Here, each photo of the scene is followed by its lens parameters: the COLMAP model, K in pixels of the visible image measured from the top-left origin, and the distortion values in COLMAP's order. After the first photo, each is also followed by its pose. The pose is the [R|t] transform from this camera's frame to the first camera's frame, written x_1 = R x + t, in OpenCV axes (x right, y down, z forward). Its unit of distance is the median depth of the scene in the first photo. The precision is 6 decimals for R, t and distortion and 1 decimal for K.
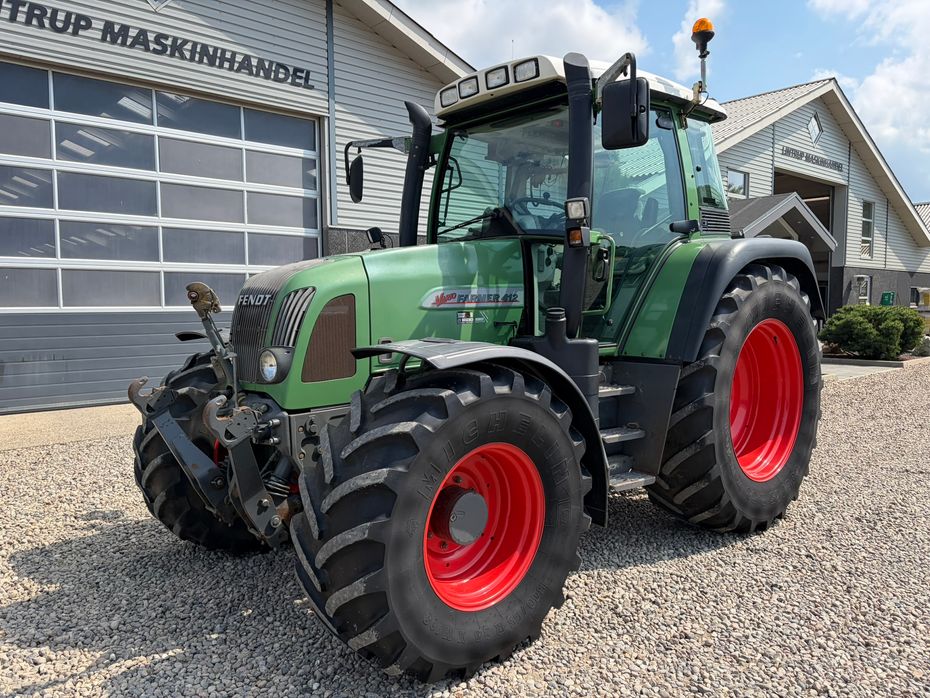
lens RADIAL K [[703.8, 0, 472.7], [0, 703.8, 346.3], [0, 0, 1]] dist [0.071563, -0.072890]
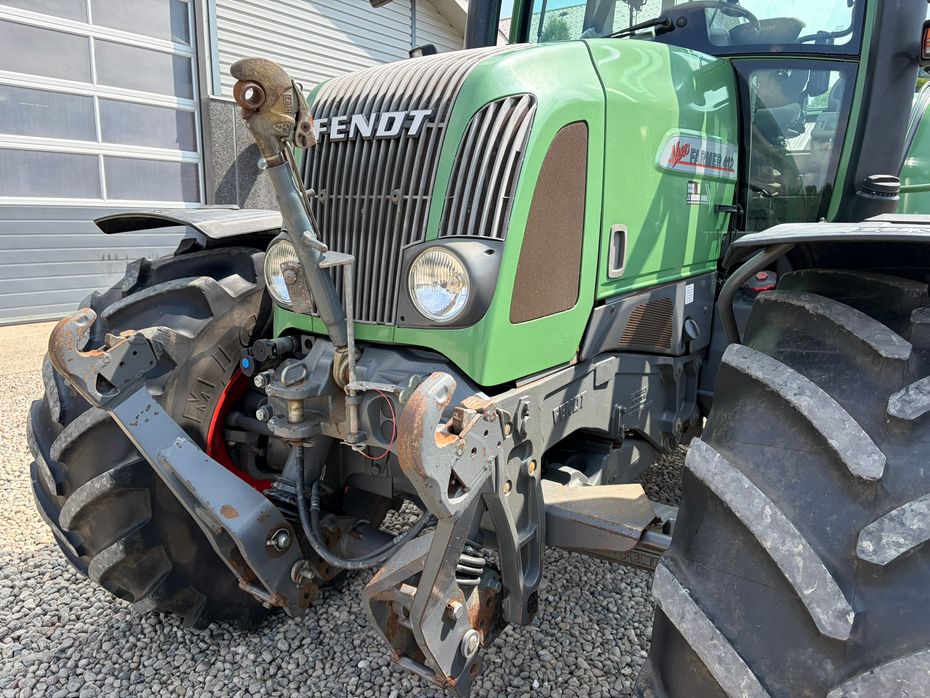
lens RADIAL K [[703.8, 0, 464.6], [0, 703.8, 356.9], [0, 0, 1]] dist [0.071563, -0.072890]
pose [[0.978005, -0.022477, 0.207367, -0.253051], [-0.005474, 0.991069, 0.133238, 0.010137], [-0.208510, -0.131443, 0.969147, 0.416059]]
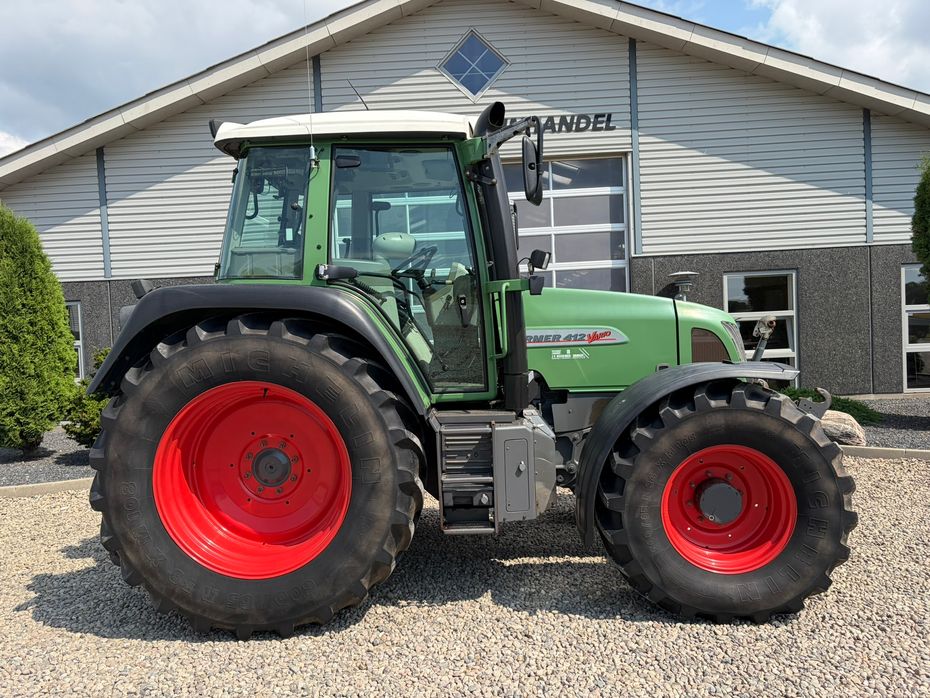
lens RADIAL K [[703.8, 0, 457.0], [0, 703.8, 353.0], [0, 0, 1]] dist [0.071563, -0.072890]
pose [[0.718852, -0.002704, -0.695158, 0.849427], [-0.006234, 0.999927, -0.010336, -0.034379], [0.695136, 0.011764, 0.718782, 0.185539]]
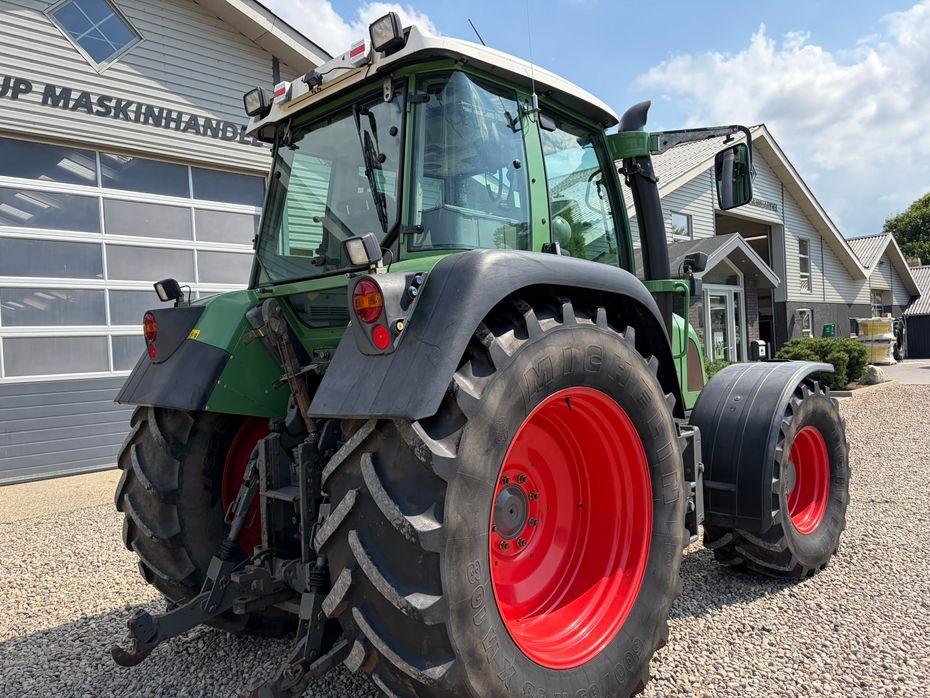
lens RADIAL K [[703.8, 0, 469.7], [0, 703.8, 355.4], [0, 0, 1]] dist [0.071563, -0.072890]
pose [[0.997071, -0.044857, 0.061940, -0.022296], [0.048101, 0.997493, -0.051910, -0.009212], [-0.059456, 0.054738, 0.996729, 0.013287]]
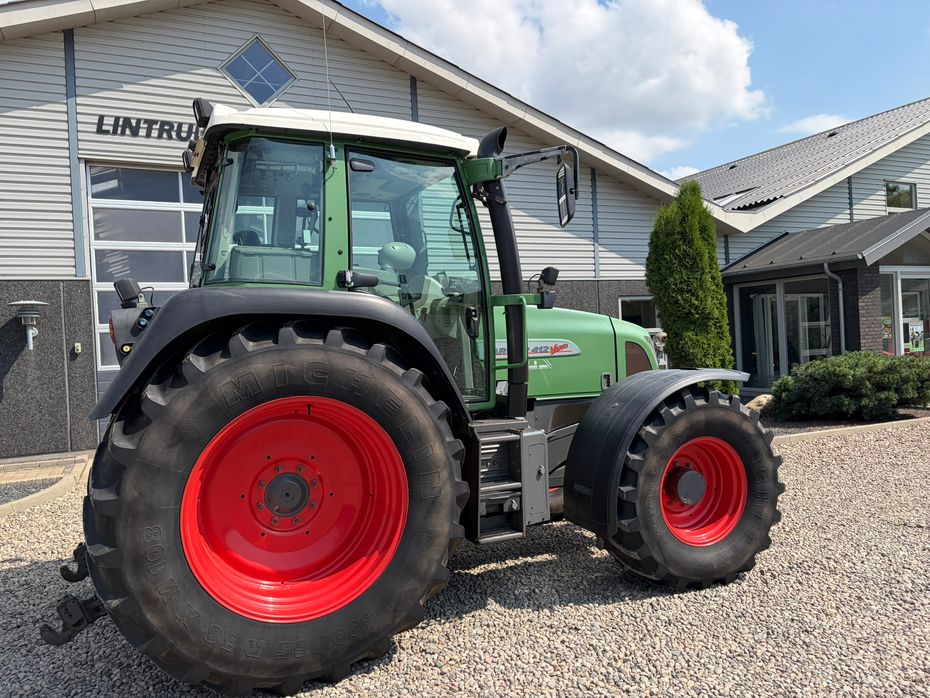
lens RADIAL K [[703.8, 0, 472.5], [0, 703.8, 344.2], [0, 0, 1]] dist [0.071563, -0.072890]
pose [[0.956374, -0.032921, -0.290285, 0.490431], [0.018123, 0.998402, -0.053521, -0.020227], [0.291583, 0.045925, 0.955442, -0.042607]]
